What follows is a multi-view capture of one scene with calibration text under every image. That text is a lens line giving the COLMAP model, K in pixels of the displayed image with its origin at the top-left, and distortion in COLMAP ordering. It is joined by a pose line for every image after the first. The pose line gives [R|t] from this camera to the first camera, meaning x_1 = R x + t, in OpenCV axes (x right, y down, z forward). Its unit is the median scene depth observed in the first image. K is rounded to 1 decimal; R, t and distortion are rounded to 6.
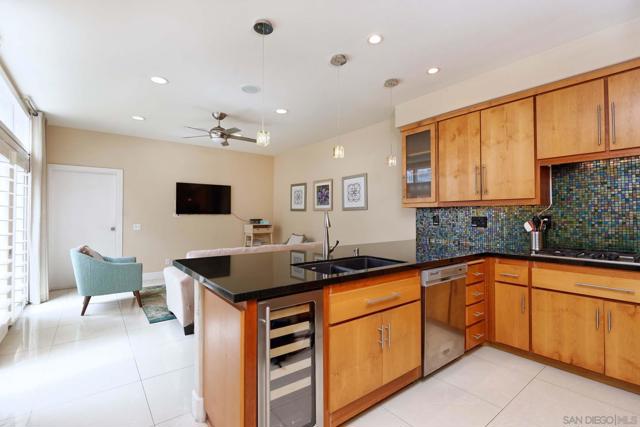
lens RADIAL K [[292.0, 0, 320.0], [0, 292.0, 213.5], [0, 0, 1]] dist [-0.009064, -0.000731]
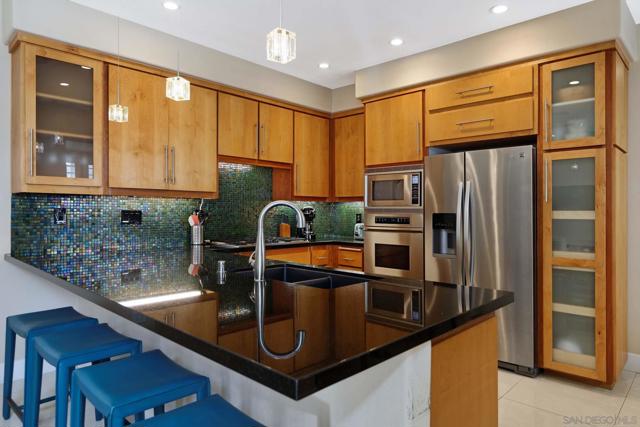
lens RADIAL K [[395.9, 0, 320.0], [0, 395.9, 213.5], [0, 0, 1]] dist [-0.028936, -0.000133]
pose [[-0.145026, -0.010848, 0.989368, -0.575495], [-0.019738, 0.999773, 0.008069, 0.002034], [-0.989231, -0.018358, -0.145207, 0.720533]]
